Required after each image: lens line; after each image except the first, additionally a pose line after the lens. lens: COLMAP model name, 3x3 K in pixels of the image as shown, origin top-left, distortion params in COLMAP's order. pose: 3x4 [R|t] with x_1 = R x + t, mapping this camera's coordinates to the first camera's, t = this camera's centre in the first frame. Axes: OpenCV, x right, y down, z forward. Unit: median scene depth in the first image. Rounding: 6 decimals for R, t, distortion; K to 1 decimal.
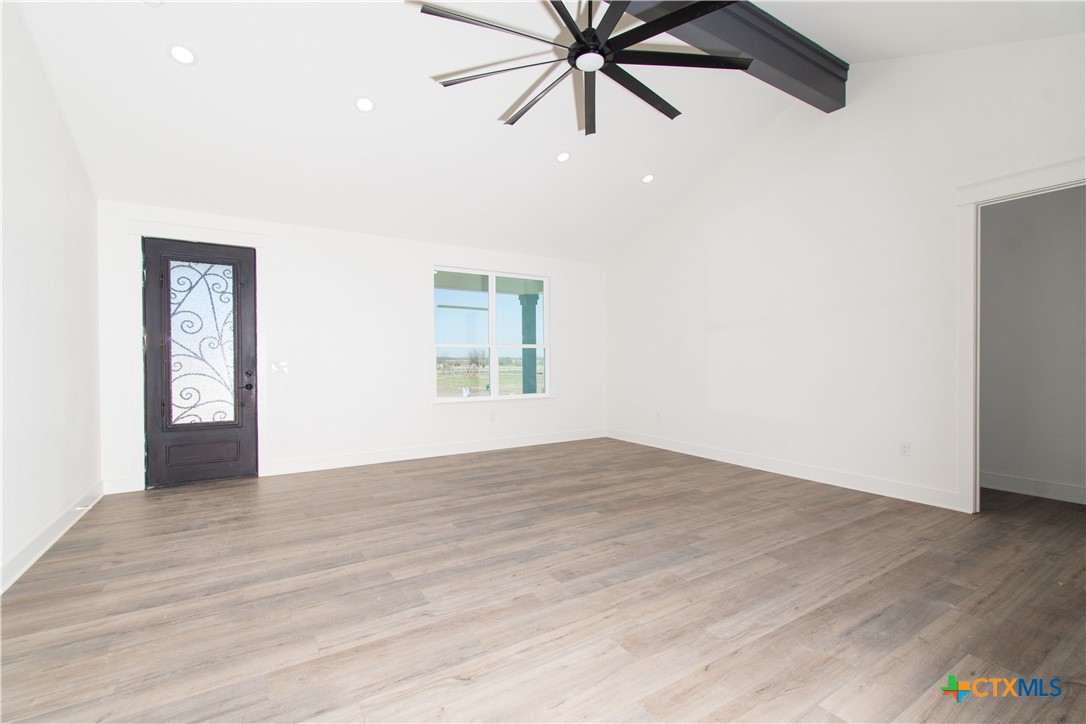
lens RADIAL K [[480.1, 0, 546.2], [0, 480.1, 362.2], [0, 0, 1]] dist [0.002358, -0.001461]
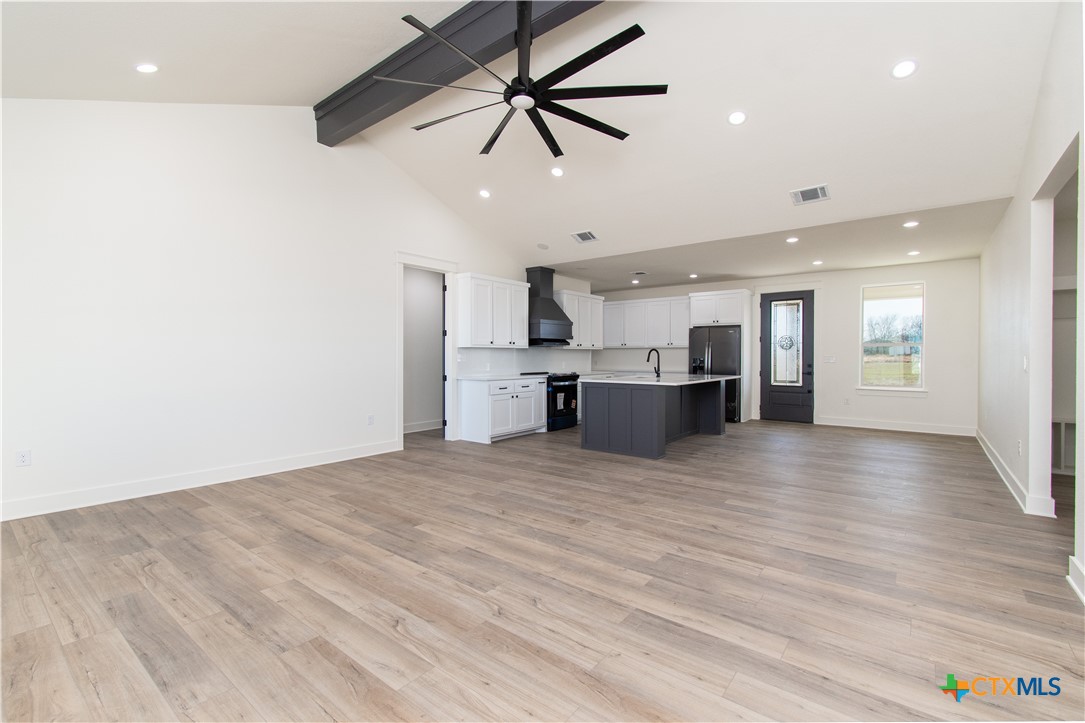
lens RADIAL K [[479.6, 0, 542.9], [0, 479.6, 357.8], [0, 0, 1]] dist [0.002358, -0.001461]
pose [[-0.331261, -0.000565, 0.943539, -0.946006], [0.005548, 0.999981, 0.002546, -0.001983], [-0.943523, 0.006079, -0.331252, 1.244296]]
